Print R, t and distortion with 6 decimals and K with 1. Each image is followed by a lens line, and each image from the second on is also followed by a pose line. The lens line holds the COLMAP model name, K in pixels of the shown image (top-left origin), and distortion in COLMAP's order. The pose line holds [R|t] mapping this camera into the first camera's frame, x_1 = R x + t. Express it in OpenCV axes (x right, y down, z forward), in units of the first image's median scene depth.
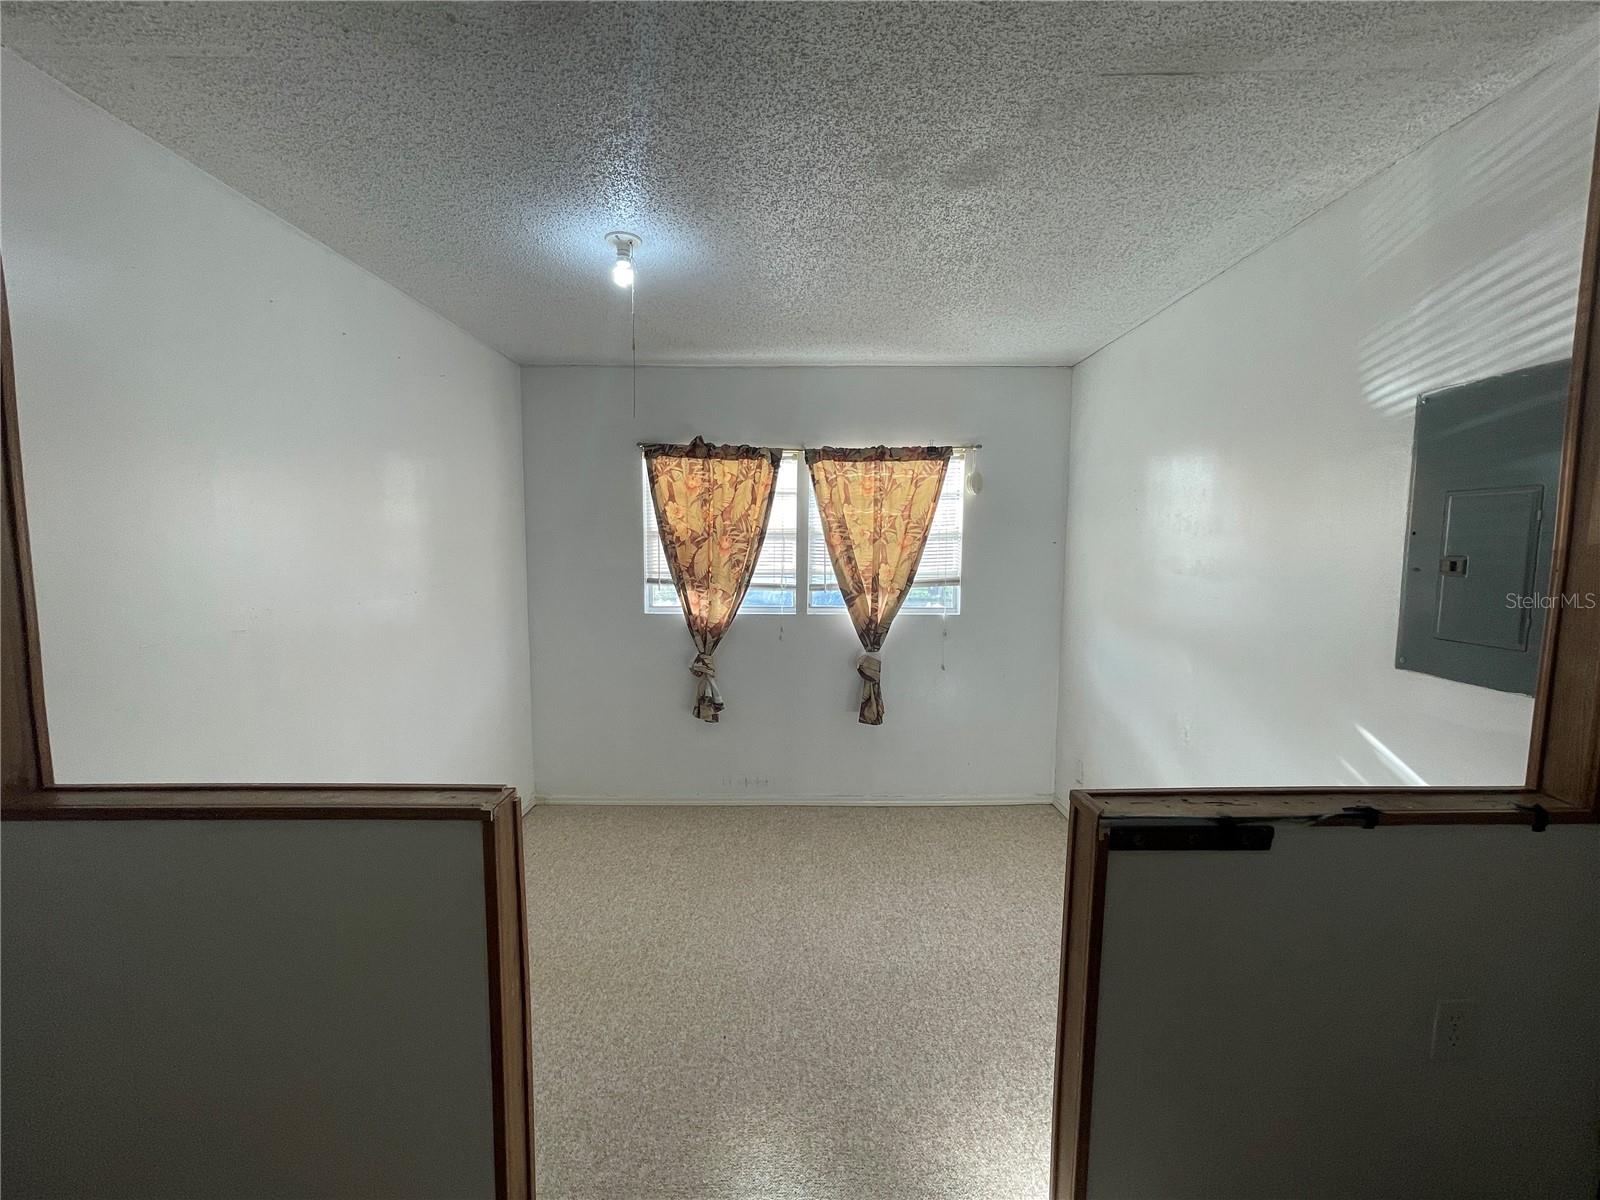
lens RADIAL K [[651.0, 0, 802.8], [0, 651.0, 599.7], [0, 0, 1]] dist [-0.006201, 0.001835]
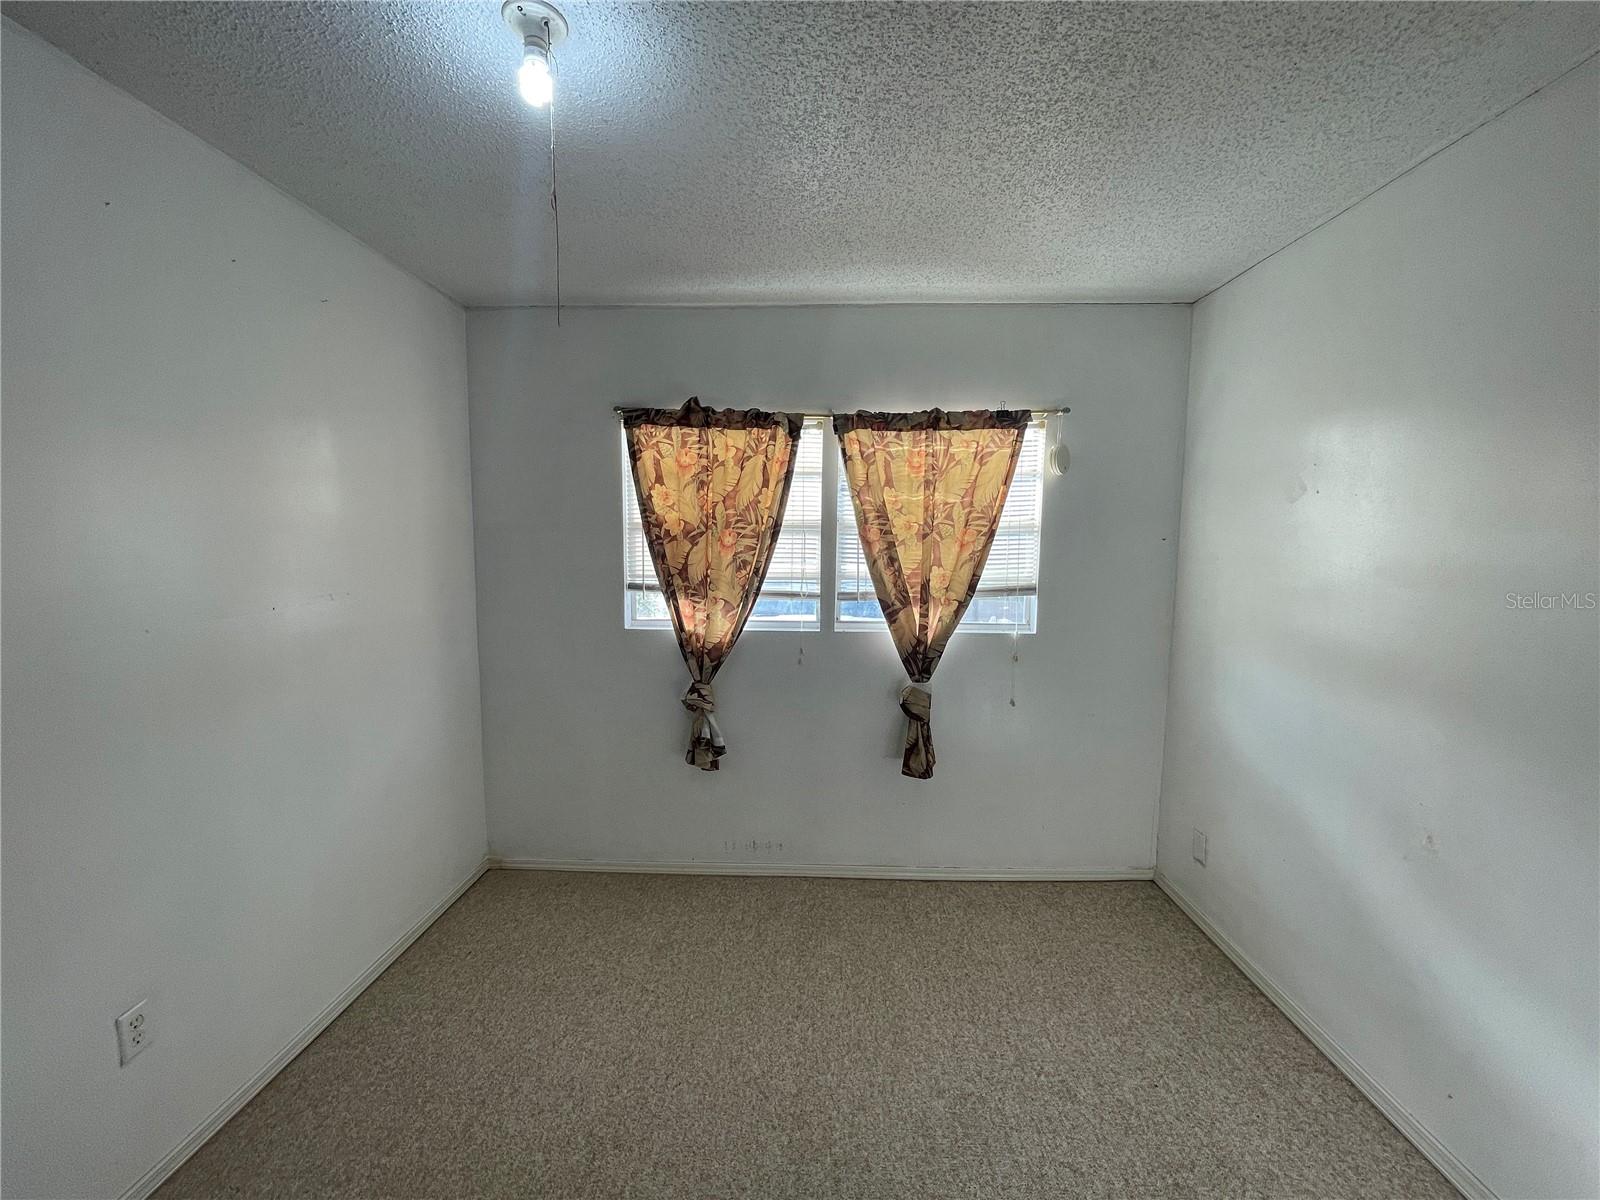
lens RADIAL K [[651.0, 0, 799.8], [0, 651.0, 595.0], [0, 0, 1]] dist [-0.006201, 0.001835]
pose [[0.999378, 0.005913, -0.034774, -0.007933], [-0.005740, 0.999971, 0.005079, -0.024824], [0.034803, -0.004877, 0.999382, 0.238878]]
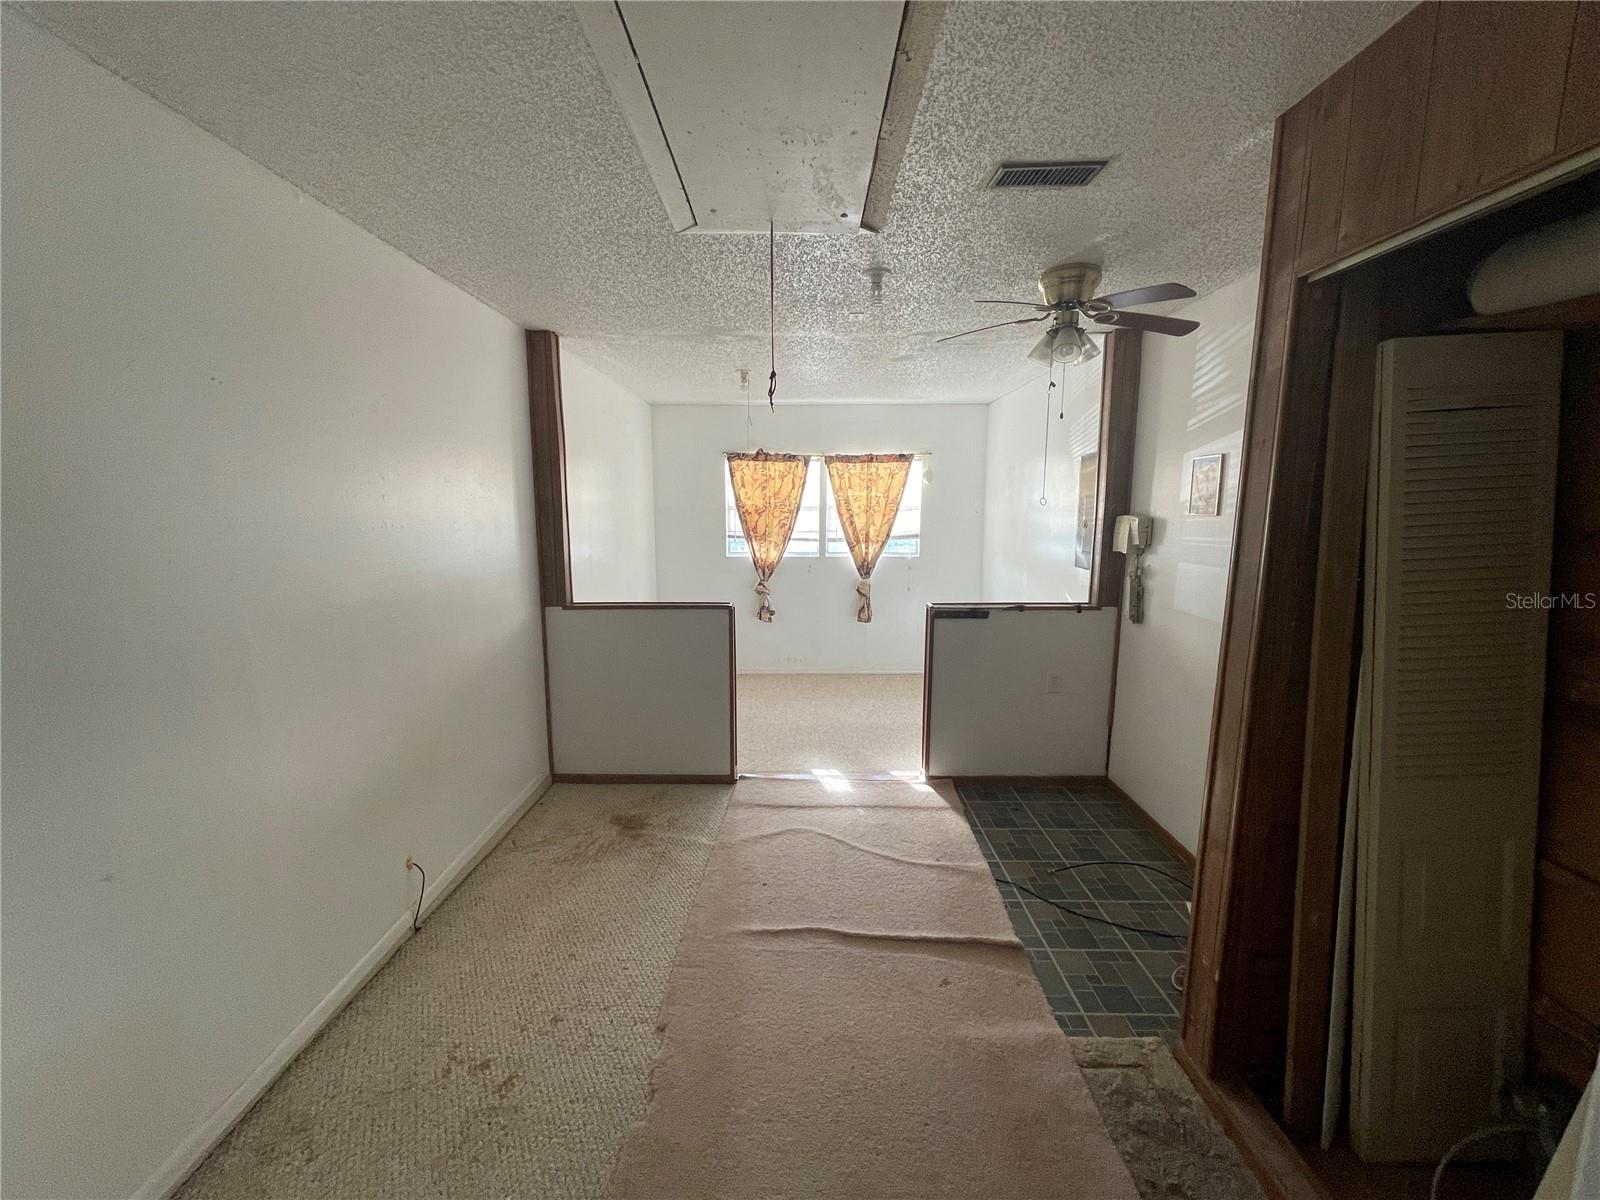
lens RADIAL K [[651.0, 0, 805.4], [0, 651.0, 606.7], [0, 0, 1]] dist [-0.006201, 0.001835]
pose [[0.999985, -0.002142, -0.005084, -0.037192], [0.002465, 0.997916, 0.064487, 0.043544], [0.004936, -0.064498, 0.997906, -0.660878]]
